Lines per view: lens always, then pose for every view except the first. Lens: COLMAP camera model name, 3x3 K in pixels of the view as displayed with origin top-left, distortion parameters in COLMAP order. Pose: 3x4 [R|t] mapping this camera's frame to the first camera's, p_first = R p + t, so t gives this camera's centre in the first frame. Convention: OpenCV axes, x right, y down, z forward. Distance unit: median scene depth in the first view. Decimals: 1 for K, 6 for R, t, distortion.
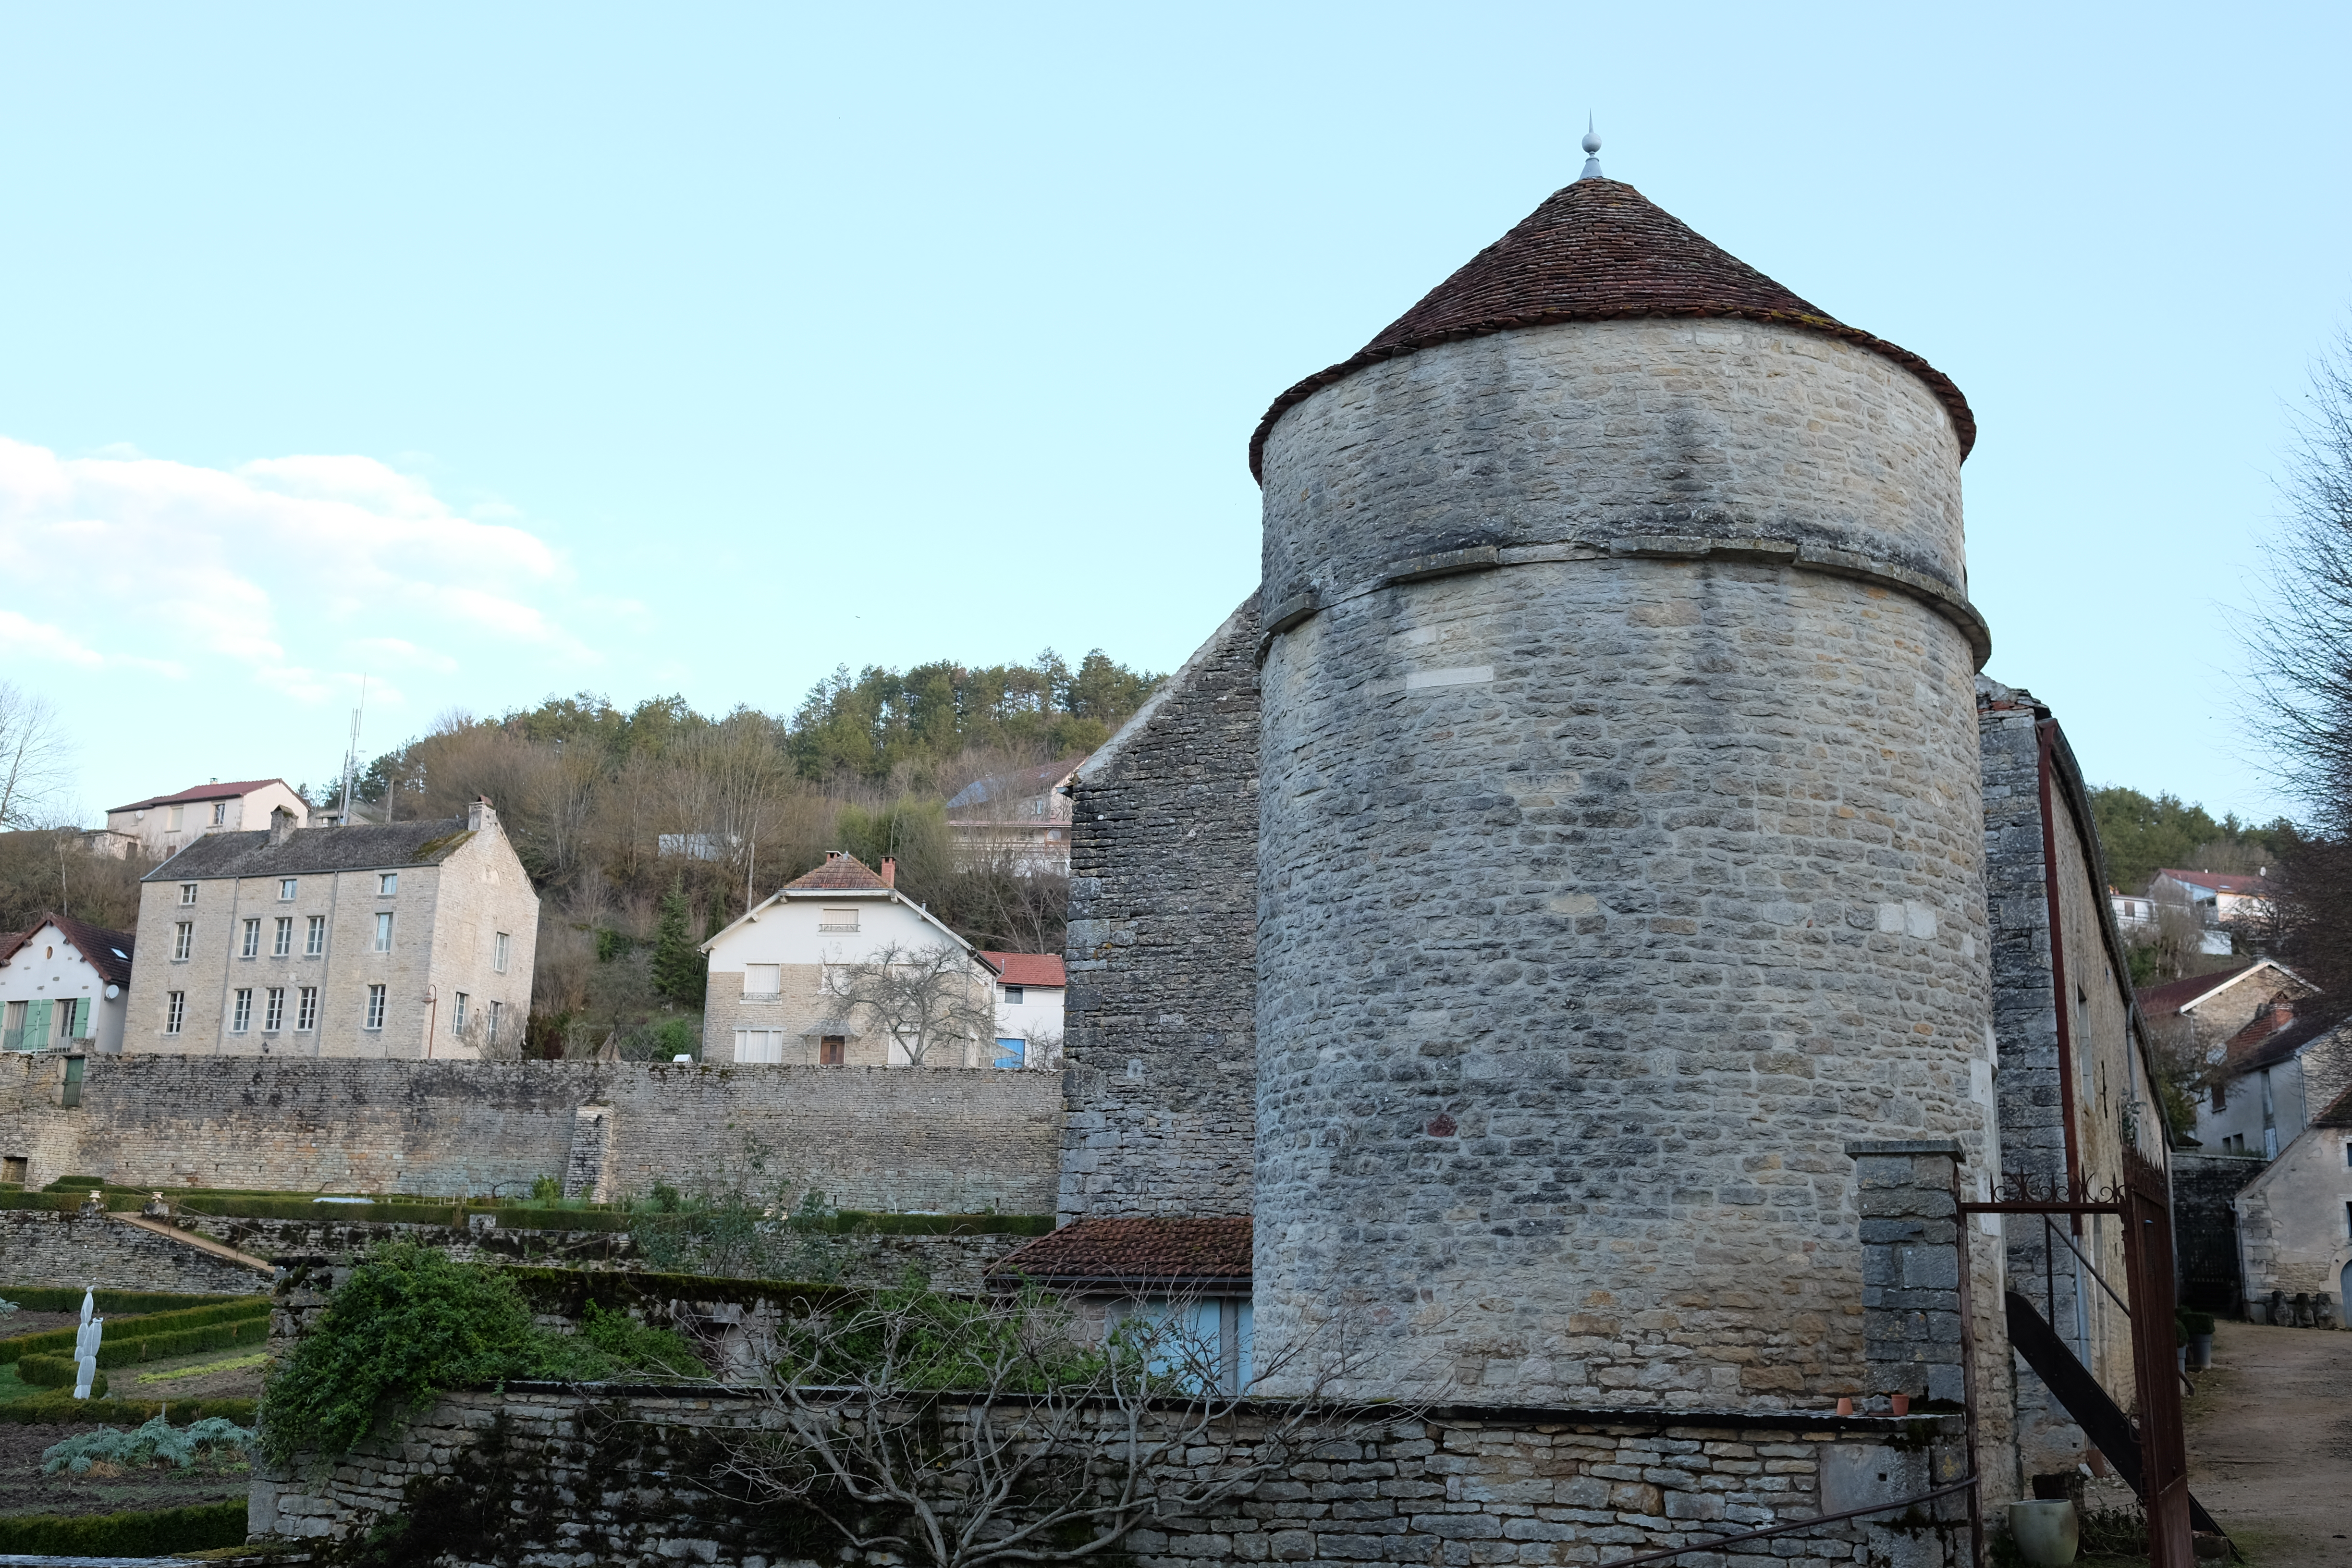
lens RADIAL K [[2436.4, 0, 1174.9], [0, 2436.4, 797.7], [0, 0, 1]] dist [0.039526, 0.000000]
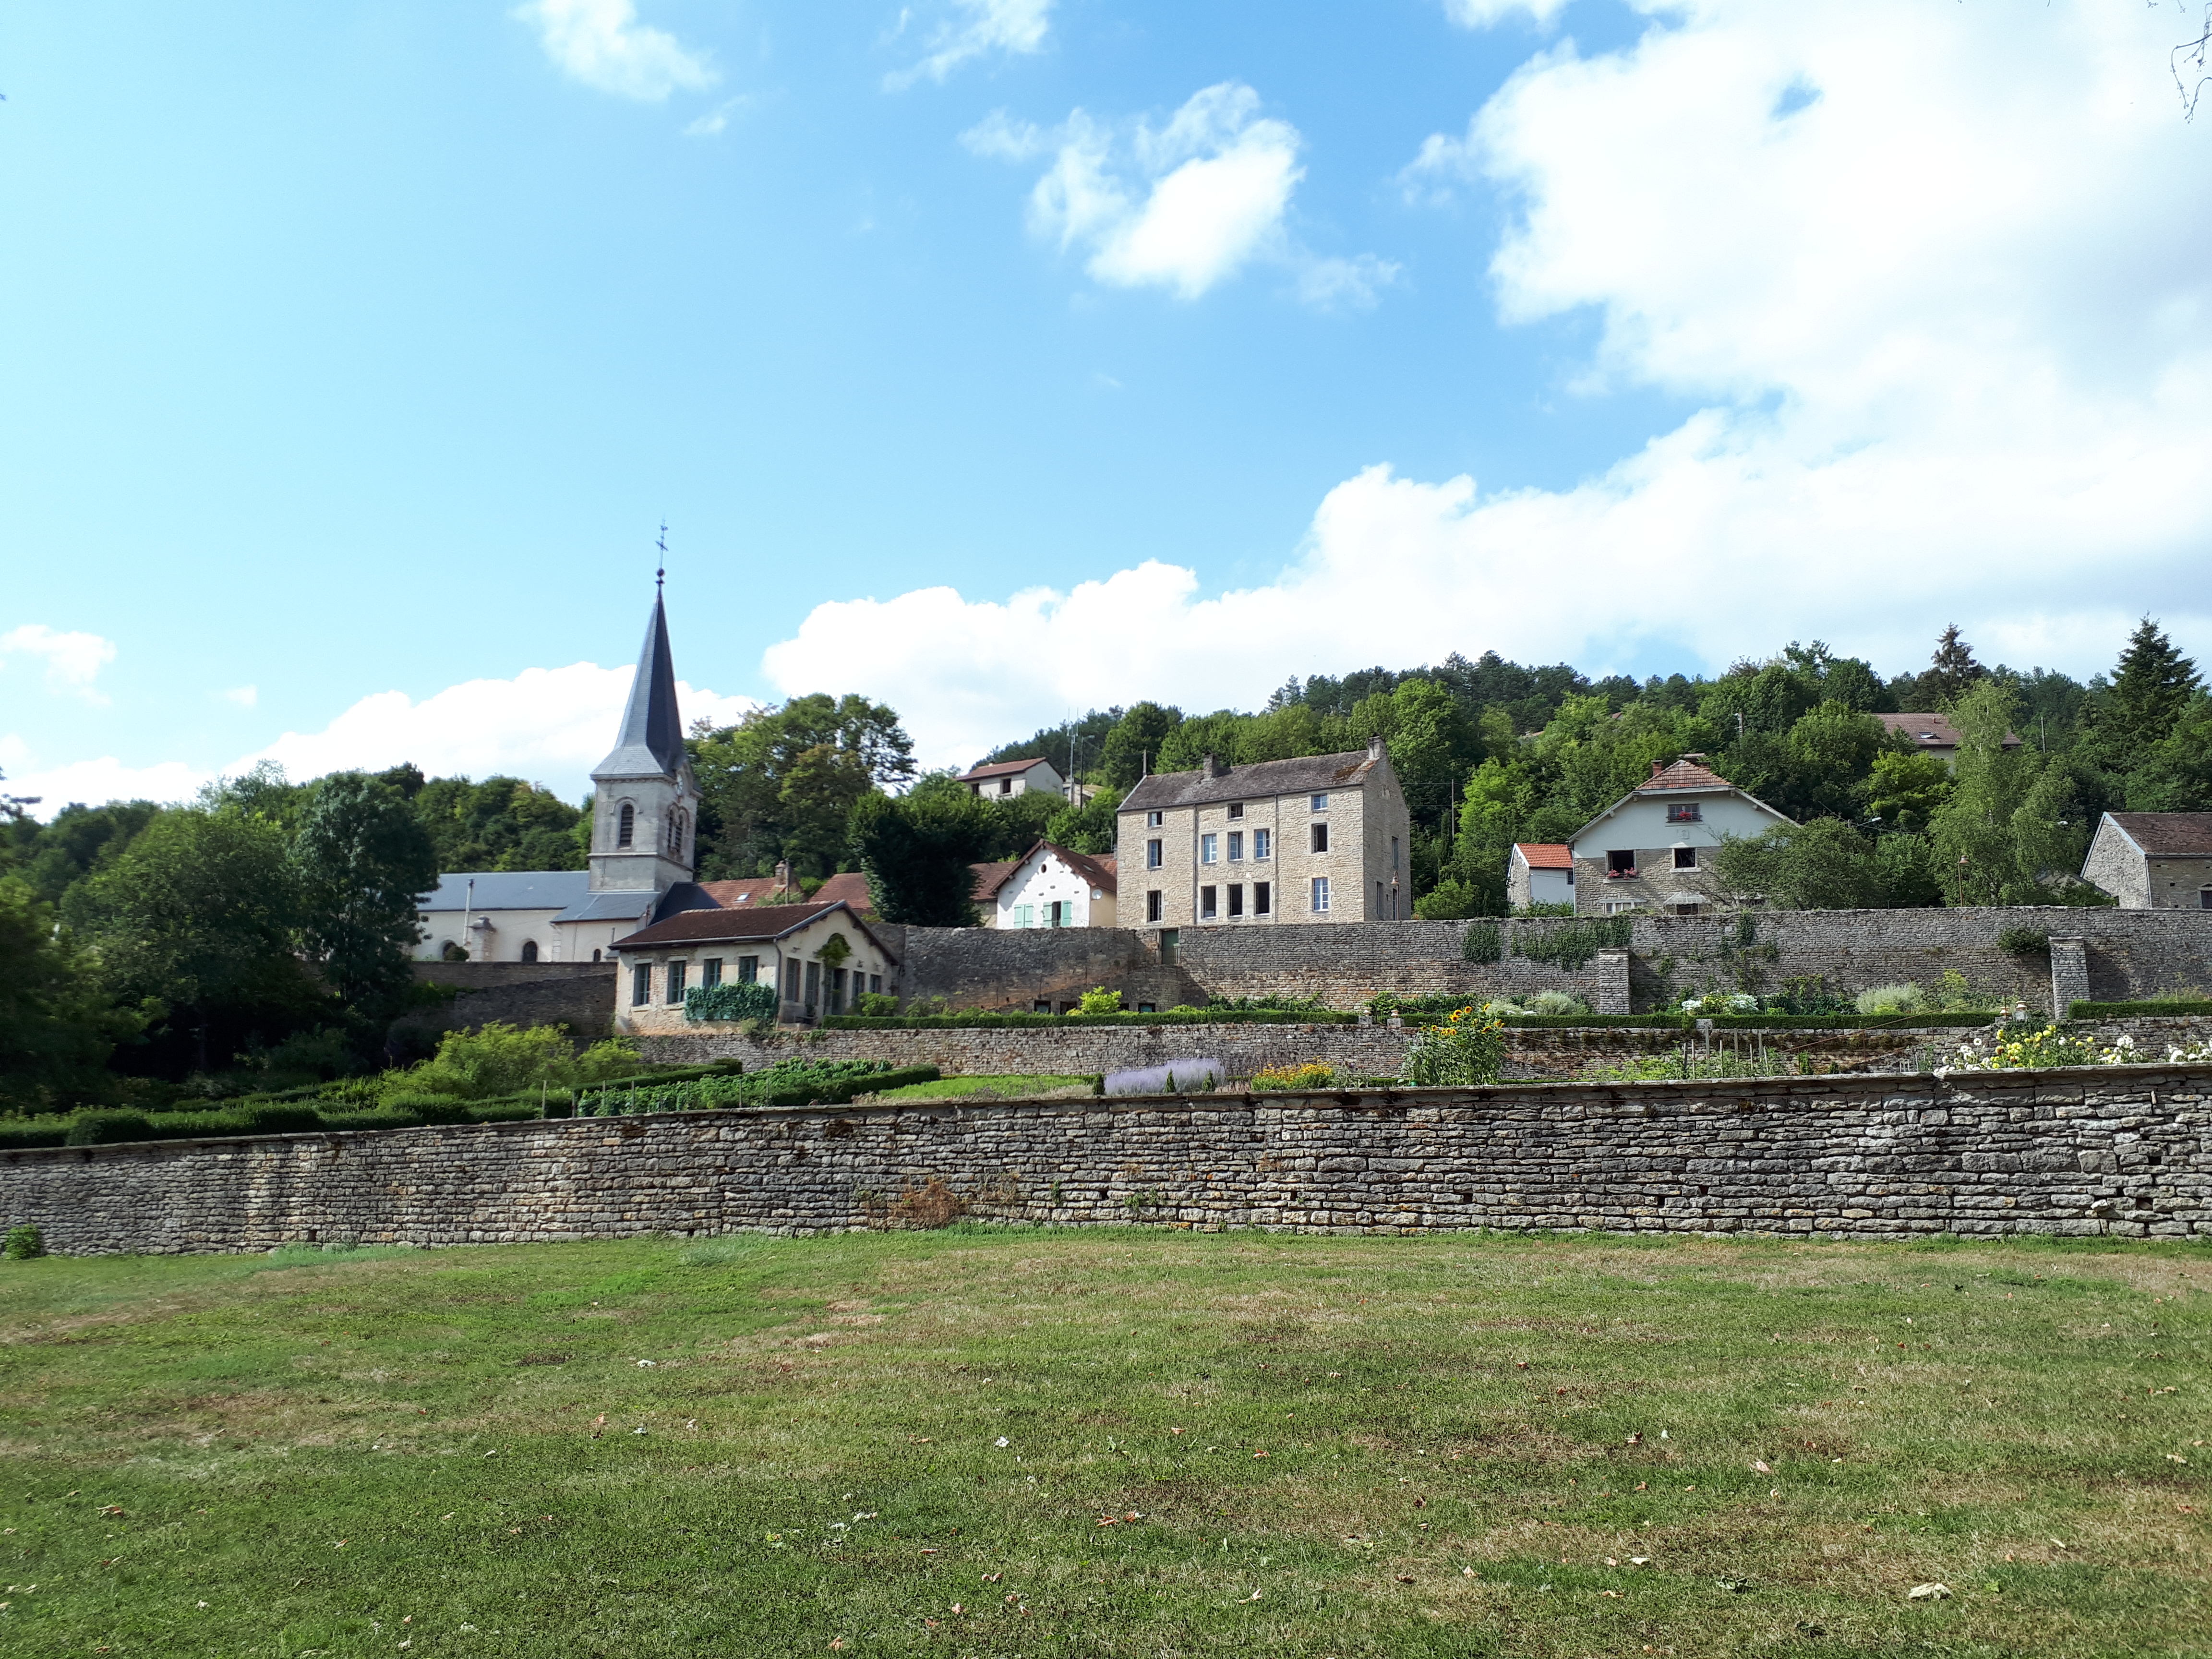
lens RADIAL K [[1807.3, 0, 1085.7], [0, 1807.3, 827.7], [0, 0, 1]] dist [0.060655, -0.032381]
pose [[0.985767, -0.047567, -0.161245, -0.337993], [0.050312, 0.998649, 0.012983, 0.035504], [0.160410, -0.020911, 0.986829, 0.028661]]
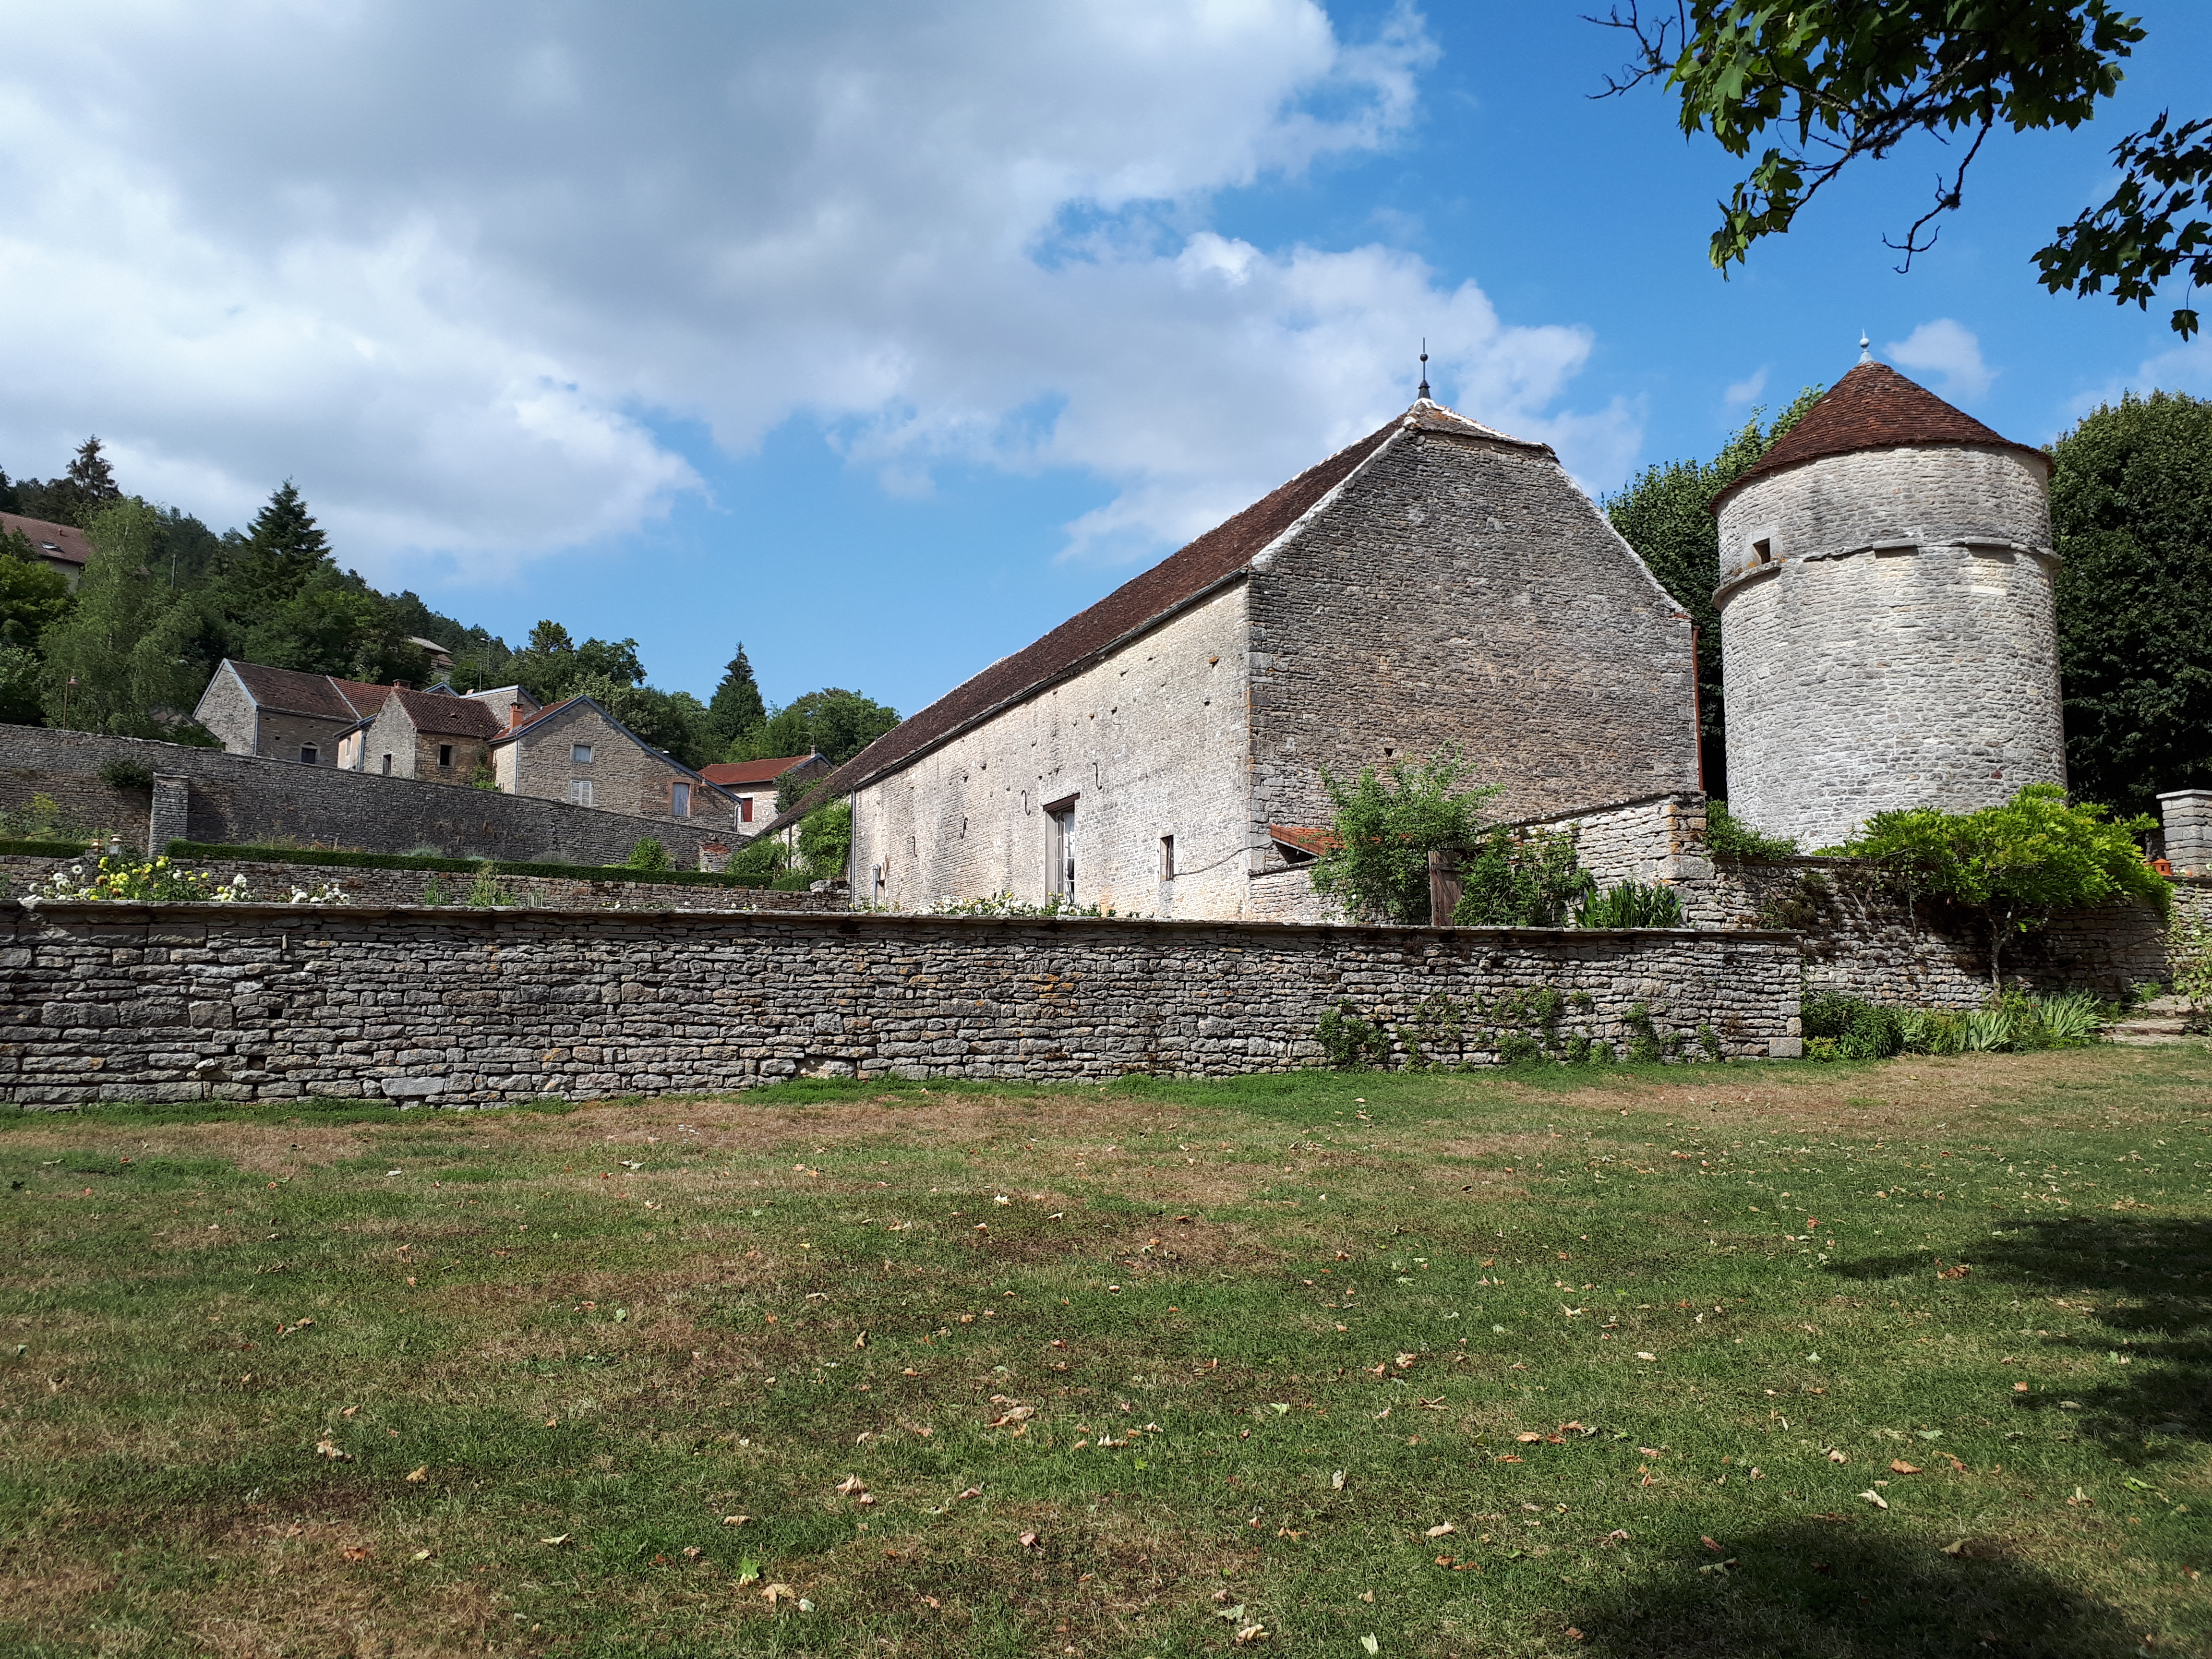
lens RADIAL K [[1807.3, 0, 1110.7], [0, 1807.3, 853.3], [0, 0, 1]] dist [0.060655, -0.032381]
pose [[0.690557, 0.057744, 0.720969, -0.330320], [-0.146616, 0.987289, 0.061357, 0.041492], [-0.708261, -0.148077, 0.690246, 0.062558]]
